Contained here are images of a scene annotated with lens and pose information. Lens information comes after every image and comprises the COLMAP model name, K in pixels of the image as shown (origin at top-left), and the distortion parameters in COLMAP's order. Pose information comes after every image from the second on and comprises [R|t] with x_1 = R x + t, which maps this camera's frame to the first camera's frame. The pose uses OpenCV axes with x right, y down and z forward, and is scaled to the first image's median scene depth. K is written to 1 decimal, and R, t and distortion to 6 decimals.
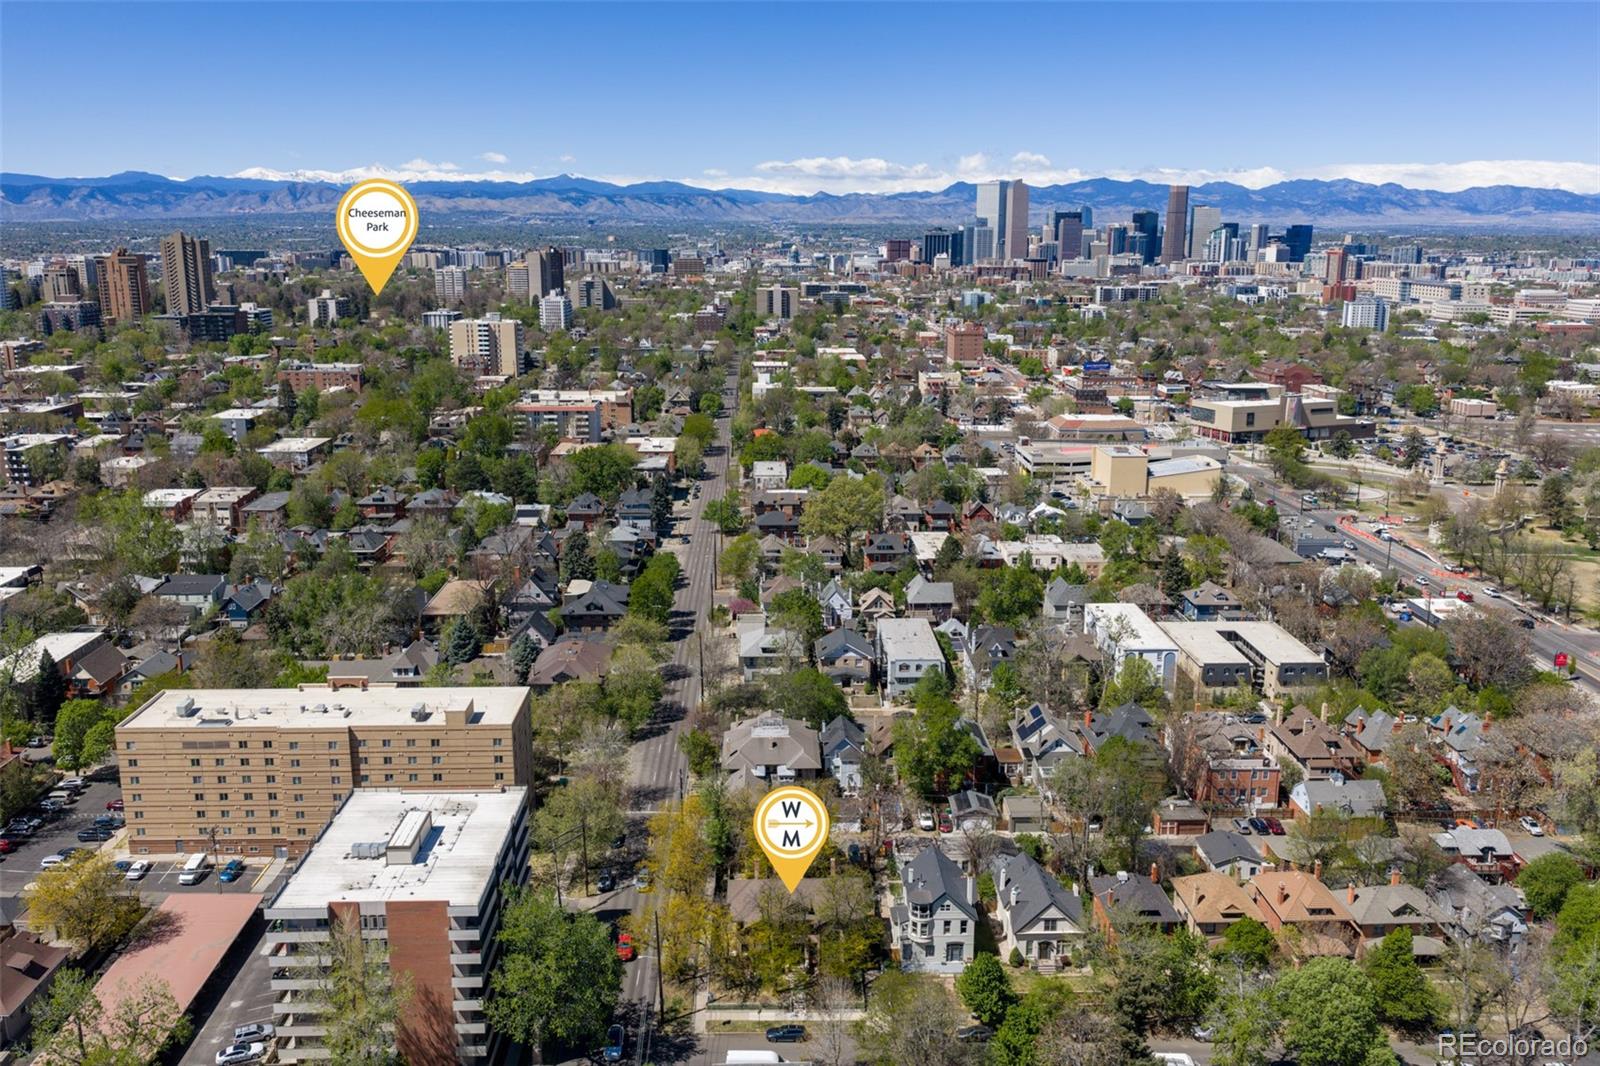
lens RADIAL K [[1323.4, 0, 800.4], [0, 1323.4, 536.4], [0, 0, 1]] dist [0.025459, -0.043912]
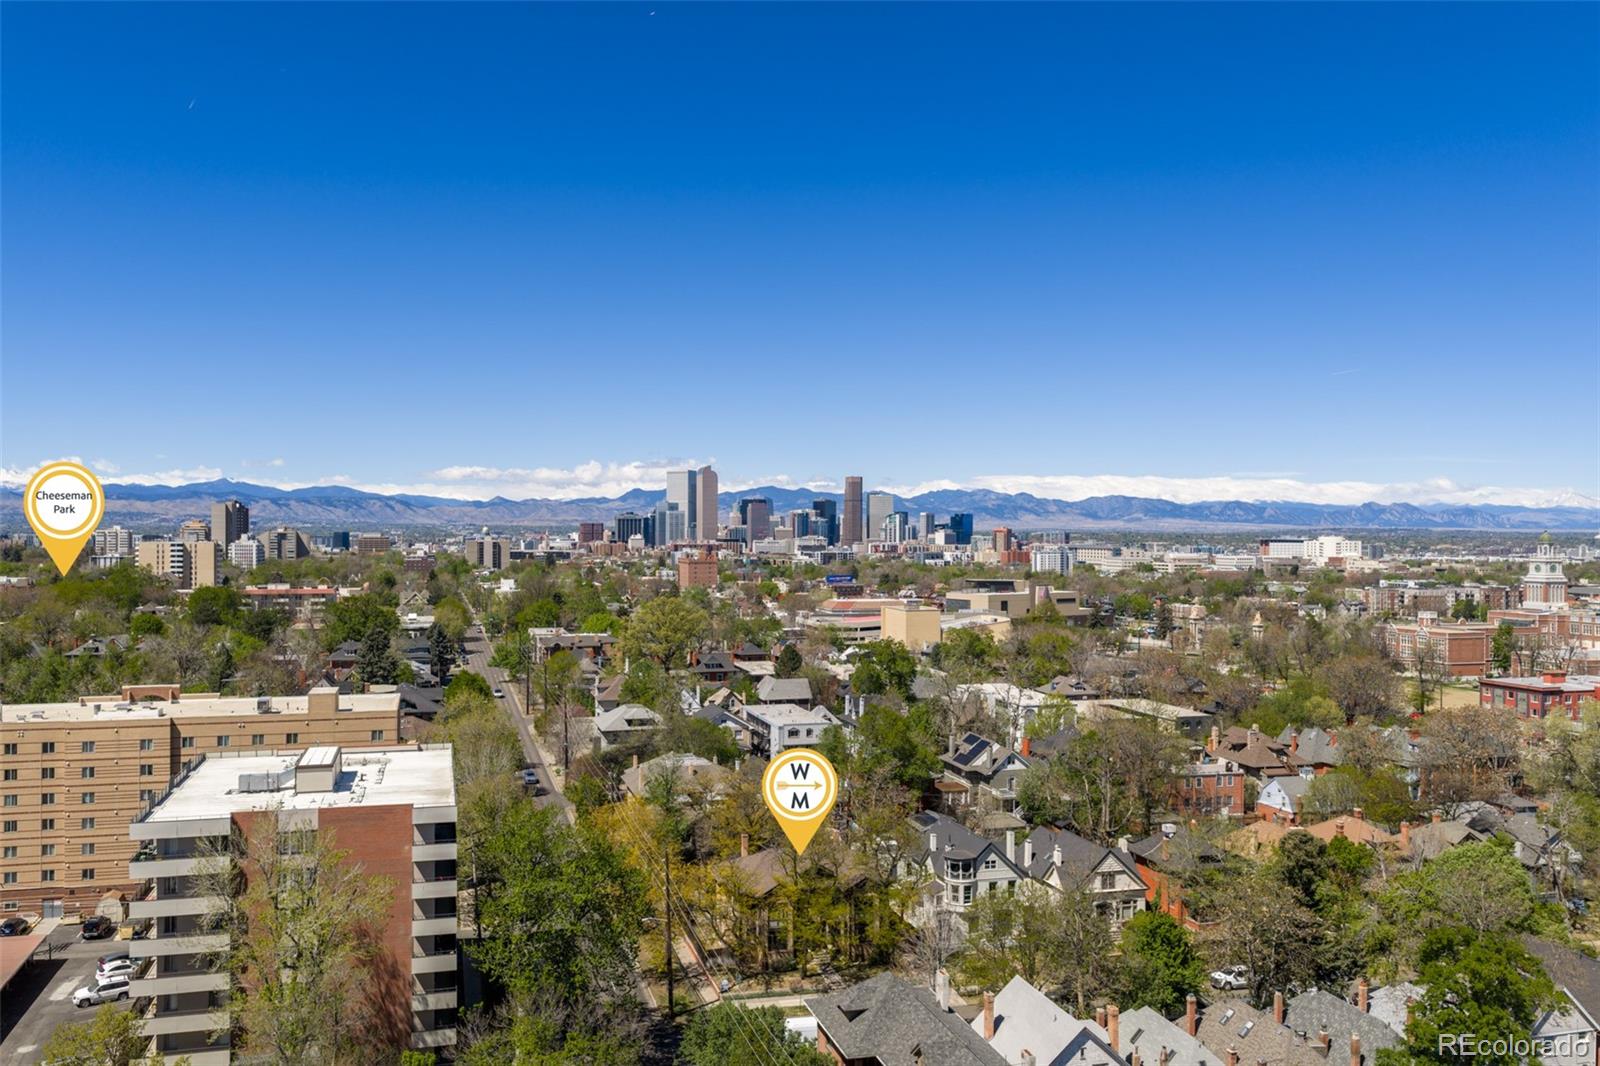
lens RADIAL K [[1323.4, 0, 799.7], [0, 1323.4, 526.3], [0, 0, 1]] dist [0.025459, -0.043912]
pose [[0.971250, 0.001412, 0.238056, -0.105935], [0.054021, 0.972588, -0.226172, 0.137306], [-0.231850, 0.232530, 0.944550, 0.113564]]
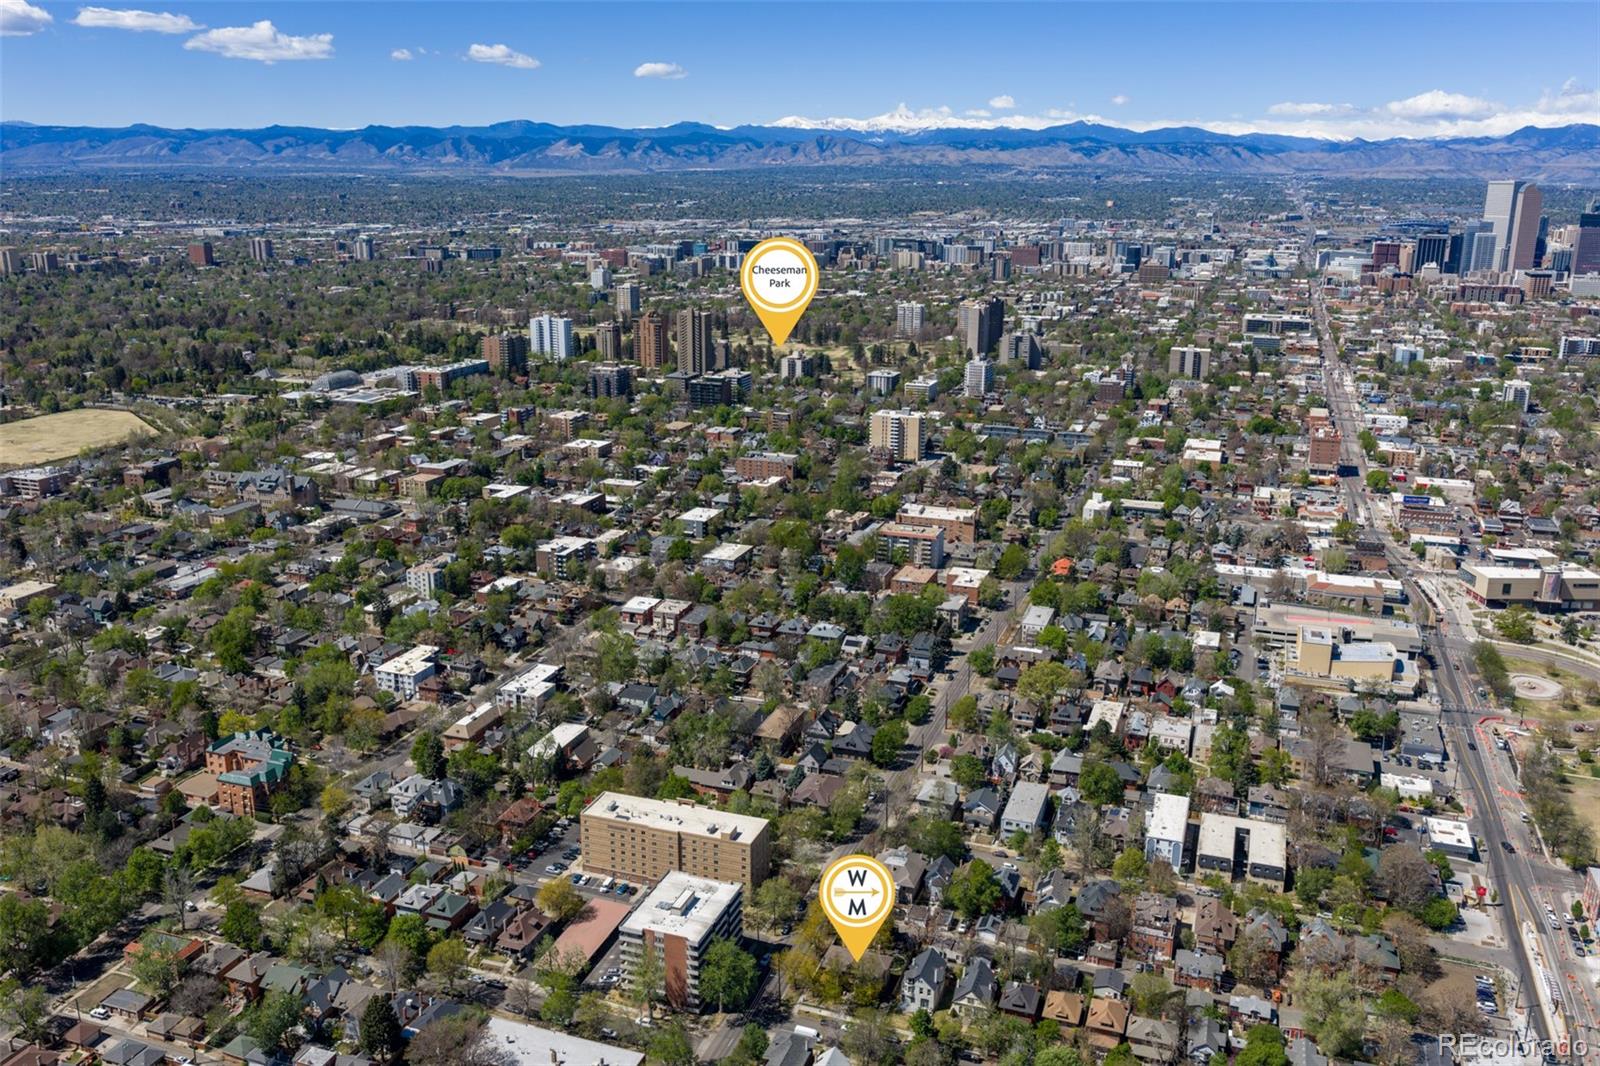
lens RADIAL K [[1323.4, 0, 798.7], [0, 1323.4, 538.8], [0, 0, 1]] dist [0.025459, -0.043912]
pose [[0.931464, 0.100311, -0.349733, 0.314605], [-0.085248, 0.994656, 0.058243, -0.274251], [0.353706, -0.024437, 0.935037, -0.528020]]
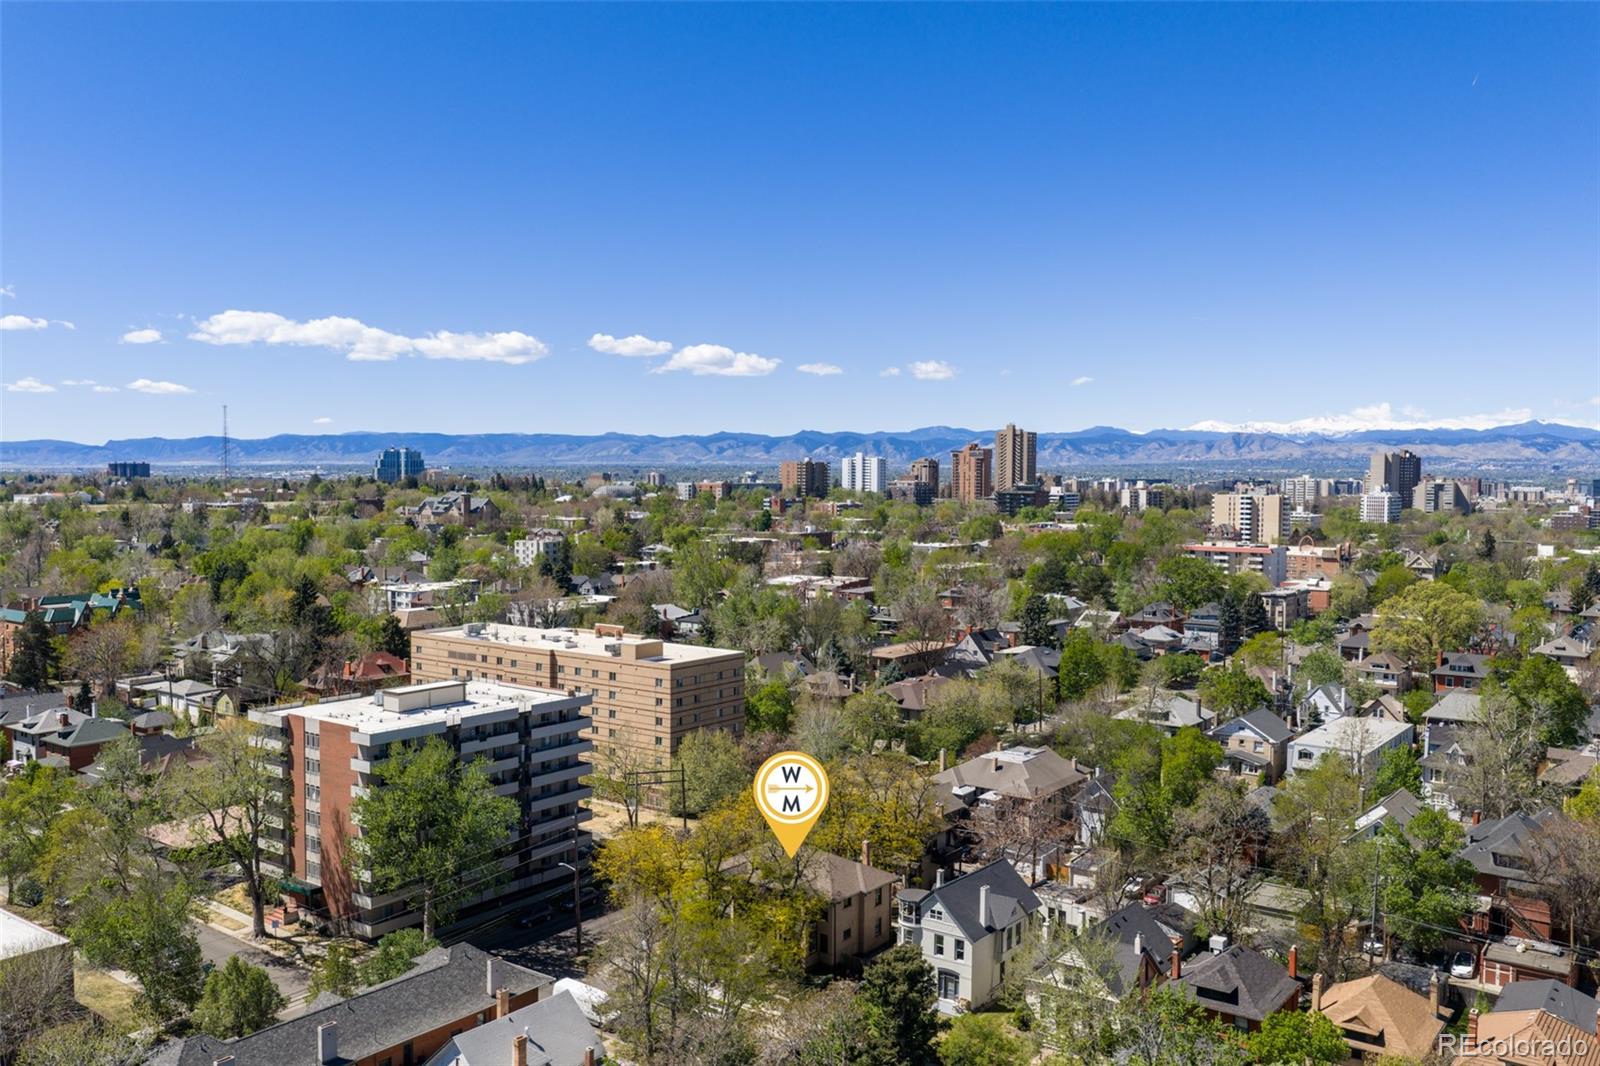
lens RADIAL K [[1323.4, 0, 802.6], [0, 1323.4, 532.6], [0, 0, 1]] dist [0.025459, -0.043912]
pose [[0.780828, 0.032331, -0.623909, 0.265364], [-0.147718, 0.979897, -0.134092, 0.098736], [0.607031, 0.196865, 0.769907, 0.193547]]
